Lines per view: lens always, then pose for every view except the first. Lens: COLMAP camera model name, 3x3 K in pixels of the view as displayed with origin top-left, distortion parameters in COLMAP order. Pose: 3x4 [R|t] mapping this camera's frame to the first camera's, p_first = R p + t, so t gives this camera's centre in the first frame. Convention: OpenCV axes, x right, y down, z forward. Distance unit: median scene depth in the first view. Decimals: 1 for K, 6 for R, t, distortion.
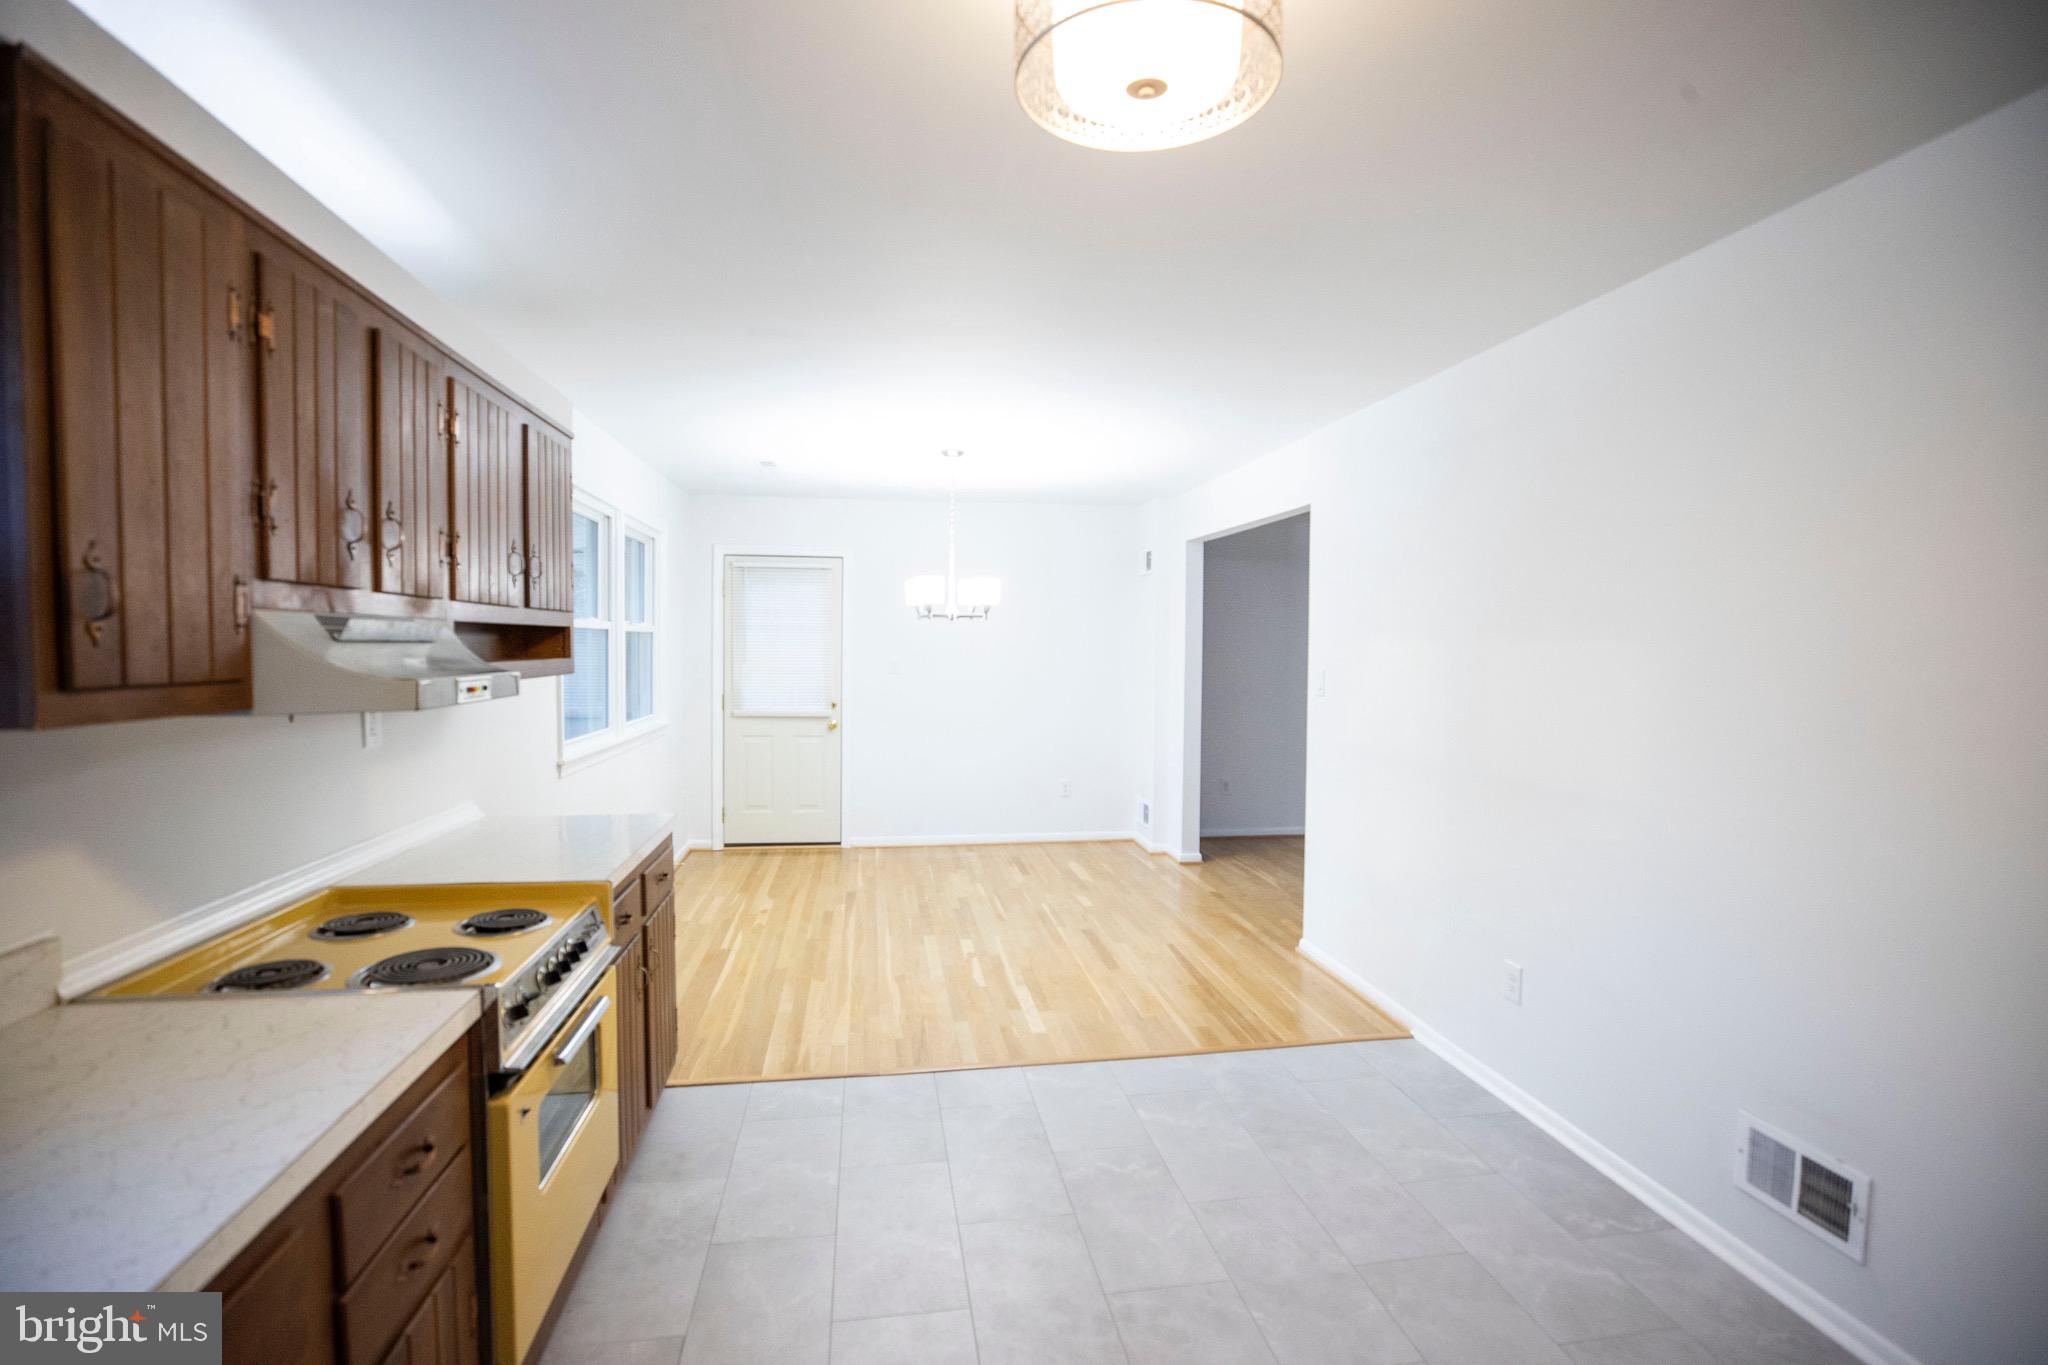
lens RADIAL K [[934.5, 0, 1018.3], [0, 934.5, 681.3], [0, 0, 1]] dist [-0.044082, 0.013469]
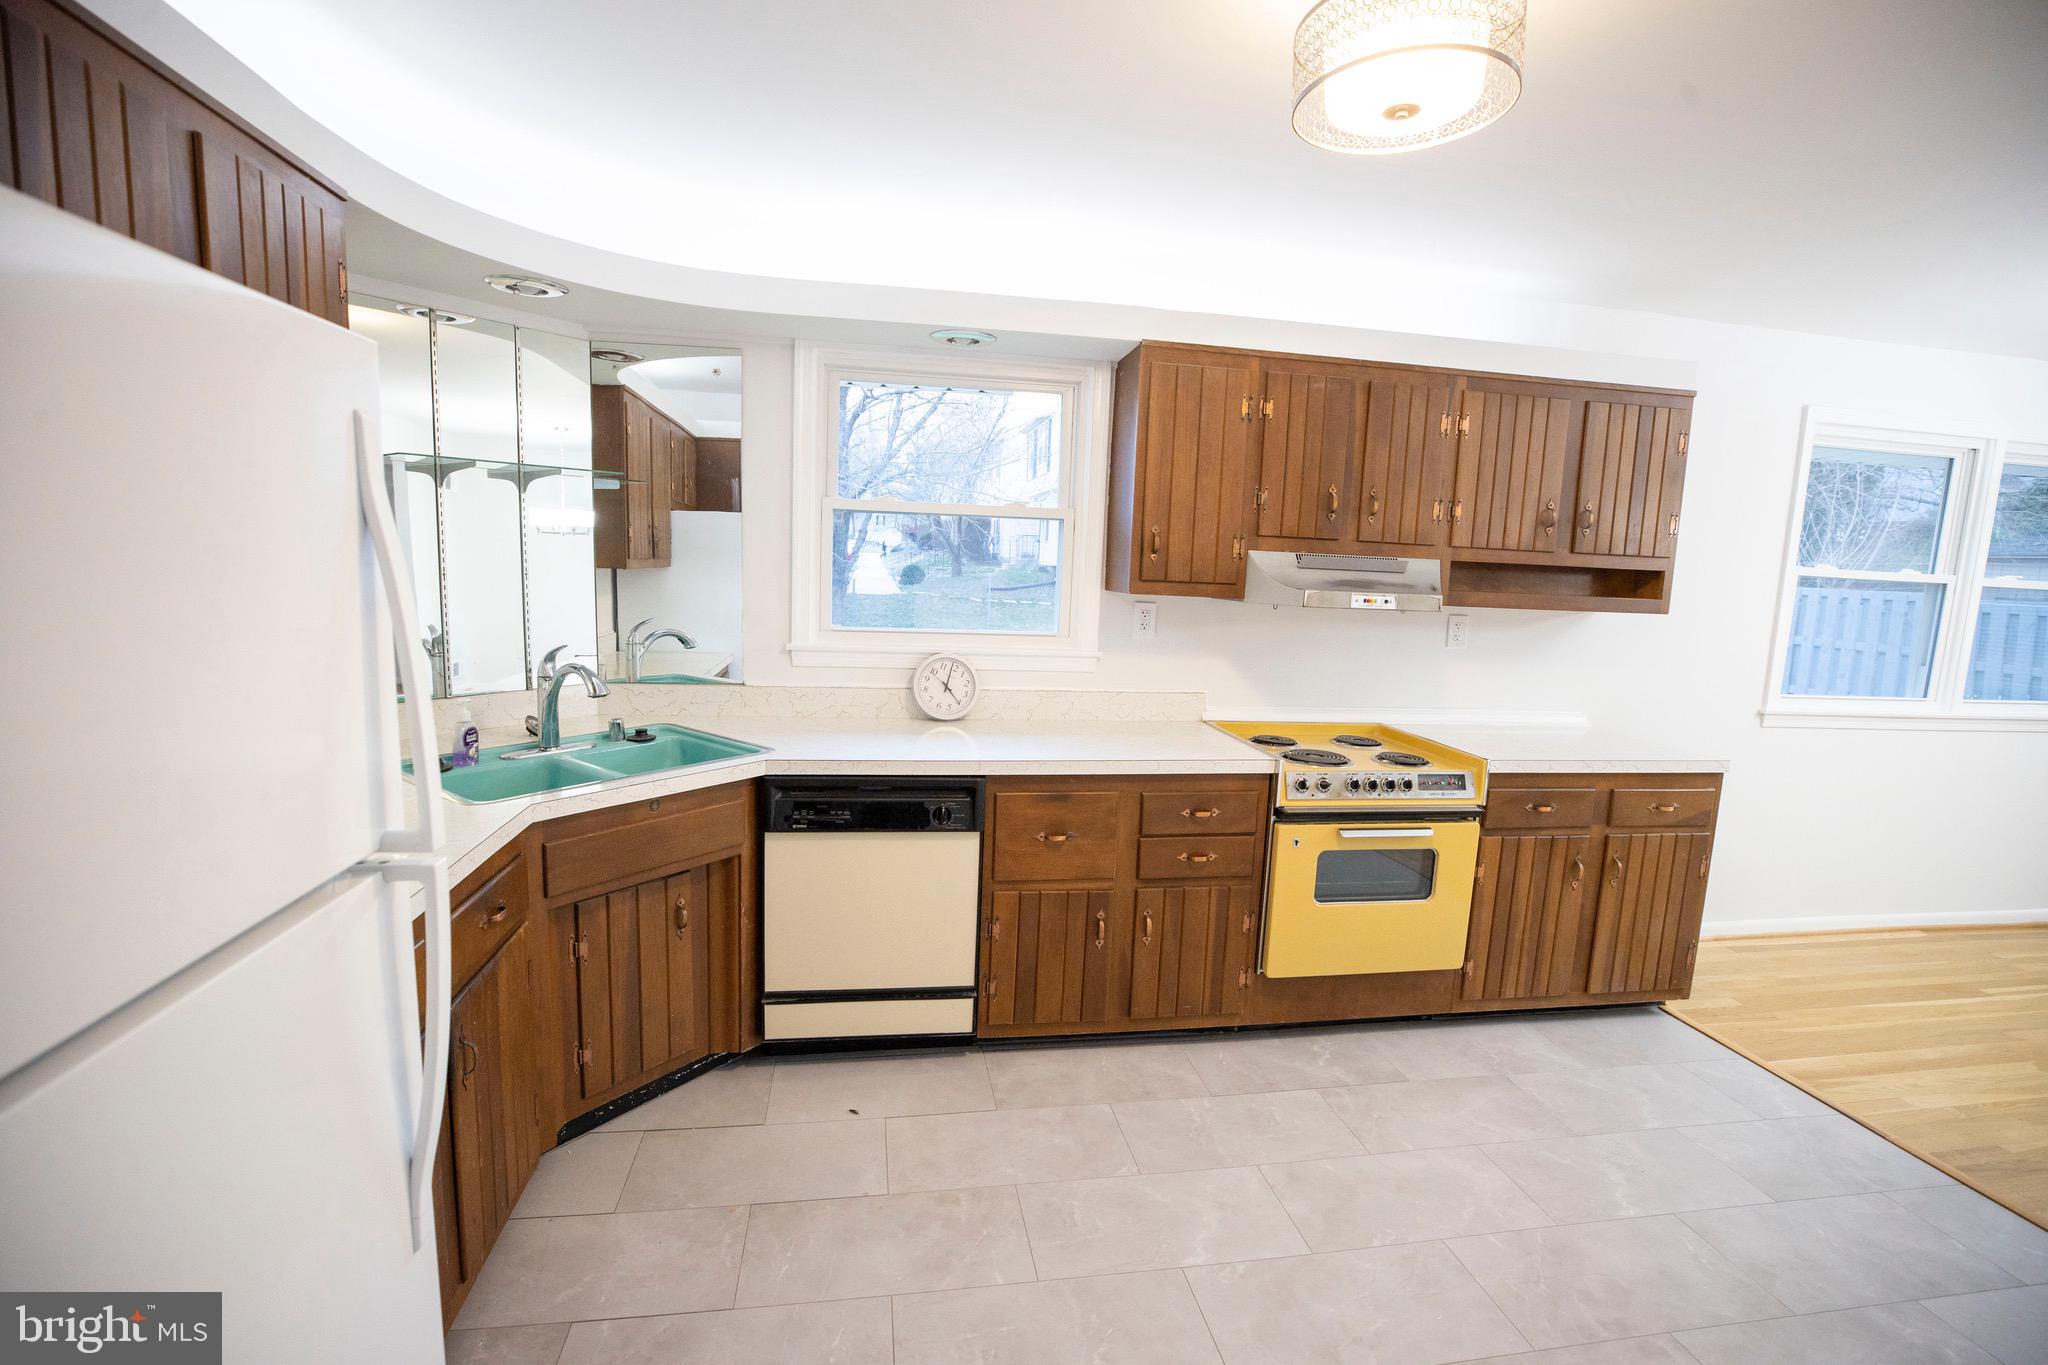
lens RADIAL K [[932.2, 0, 1024.0], [0, 932.2, 682.5], [0, 0, 1]] dist [-0.043273, 0.012488]
pose [[0.007839, 0.123319, -0.992336, 0.476675], [-0.079834, 0.989276, 0.122308, 0.000145], [0.996777, 0.078263, 0.017600, 0.179447]]
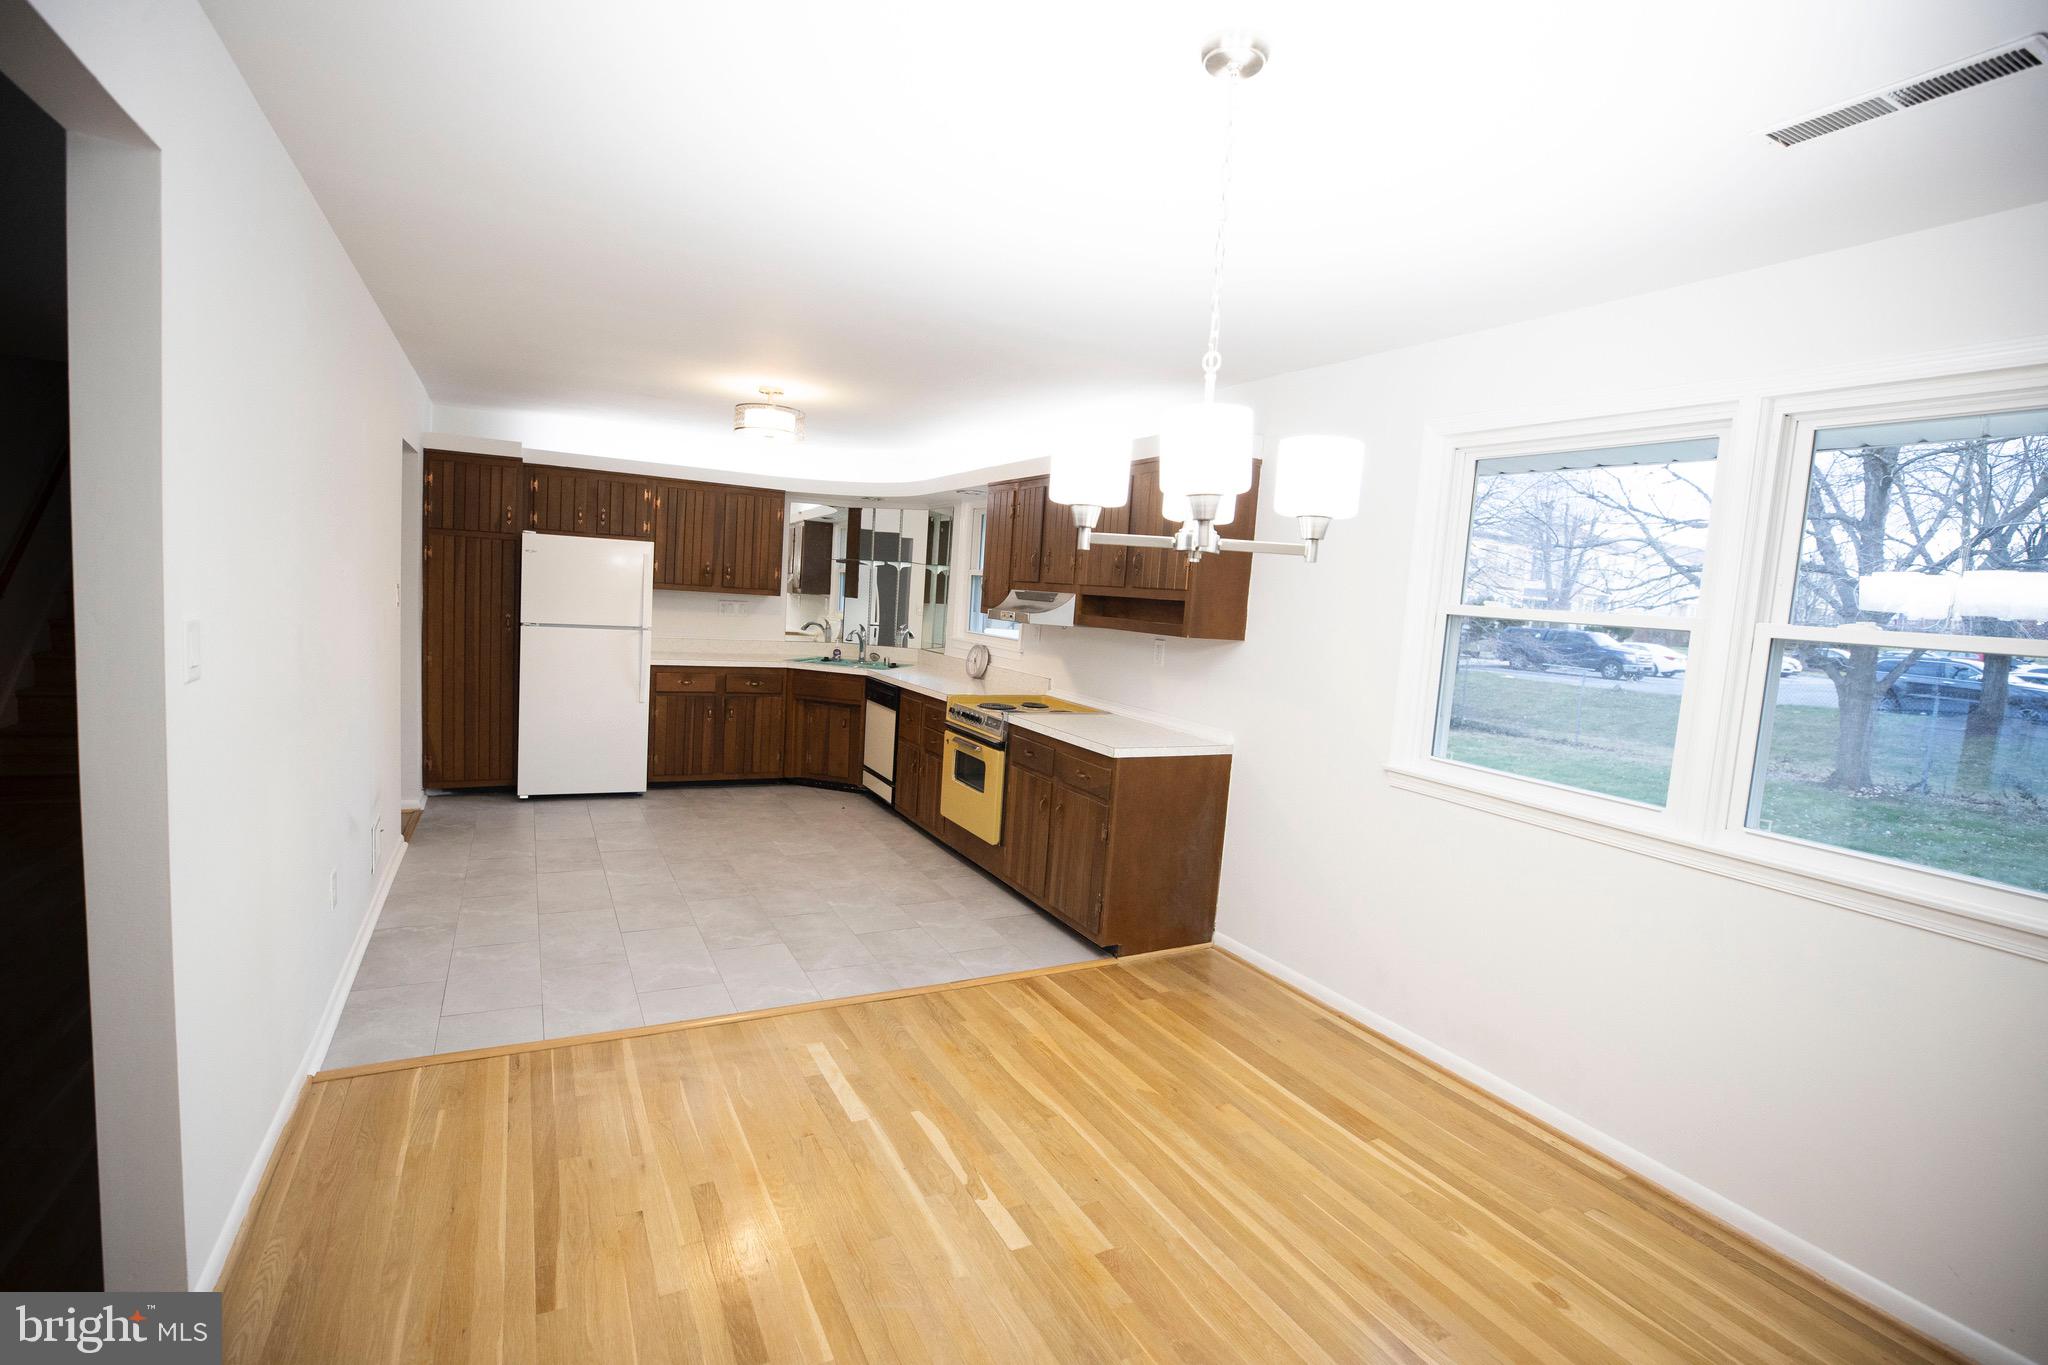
lens RADIAL K [[933.7, 0, 1018.1], [0, 933.7, 681.1], [0, 0, 1]] dist [-0.044376, 0.013319]
pose [[-0.943216, -0.039181, -0.329860, 0.131777], [-0.086623, 0.987673, 0.130379, -0.077005], [0.320686, 0.151549, -0.934983, 1.700433]]
